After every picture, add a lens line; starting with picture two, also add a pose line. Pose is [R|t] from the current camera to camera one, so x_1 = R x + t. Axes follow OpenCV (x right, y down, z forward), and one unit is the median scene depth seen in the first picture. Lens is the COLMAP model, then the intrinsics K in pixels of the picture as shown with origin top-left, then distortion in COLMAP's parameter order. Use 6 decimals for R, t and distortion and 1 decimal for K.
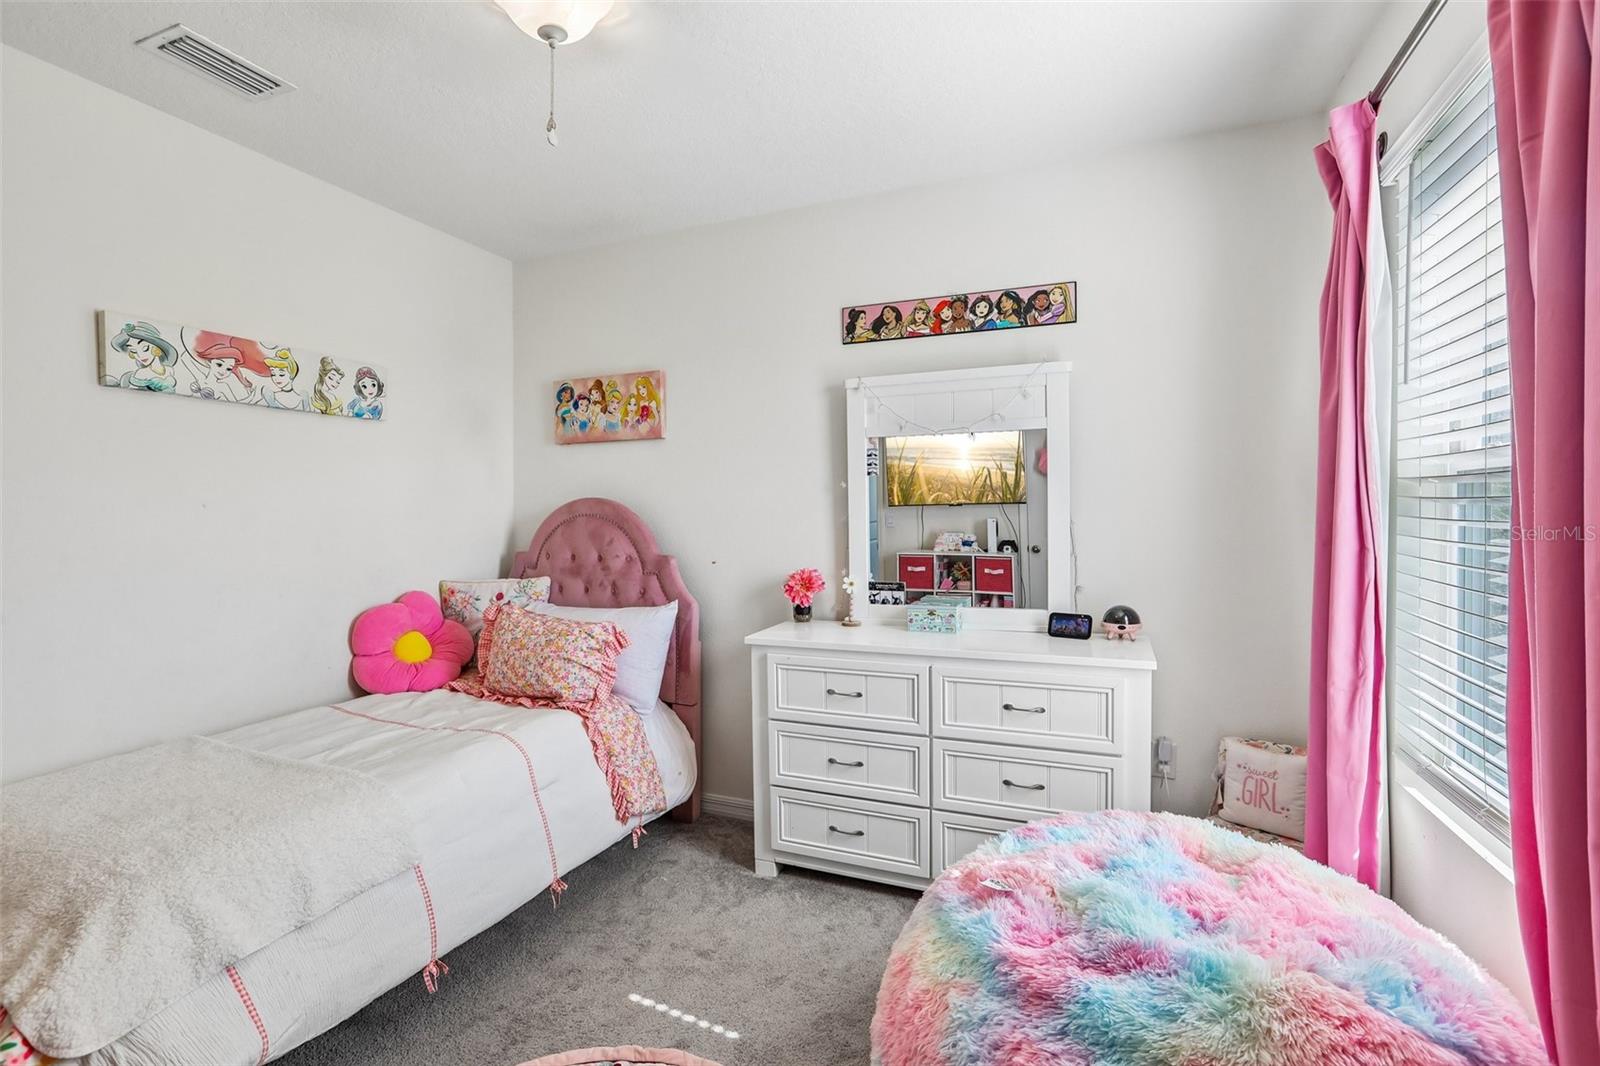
lens RADIAL K [[736.1, 0, 798.8], [0, 736.1, 525.2], [0, 0, 1]] dist [-0.002868, -0.000030]
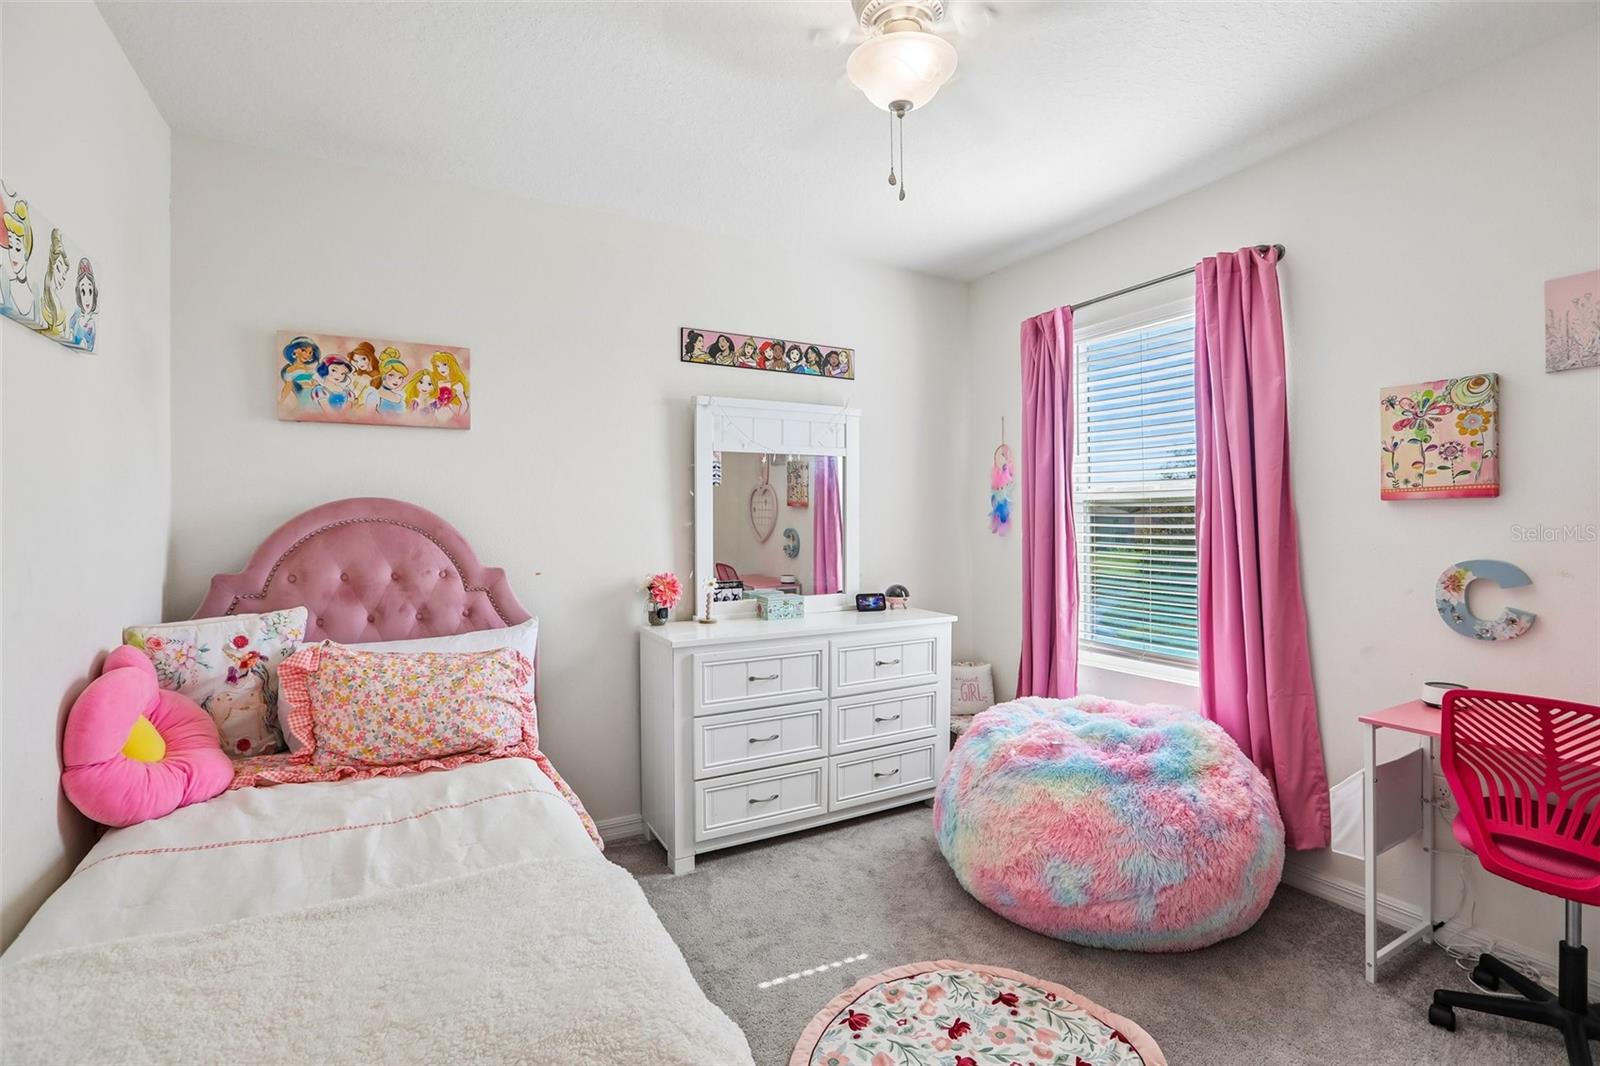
lens RADIAL K [[715.0, 0, 800.0], [0, 715.0, 533.0], [0, 0, 1]] dist [0.001160, 0.000220]
pose [[0.638860, -0.008821, 0.769272, -0.647810], [0.011424, 0.999933, 0.001978, 0.002952], [-0.769238, 0.007524, 0.638918, 0.215865]]
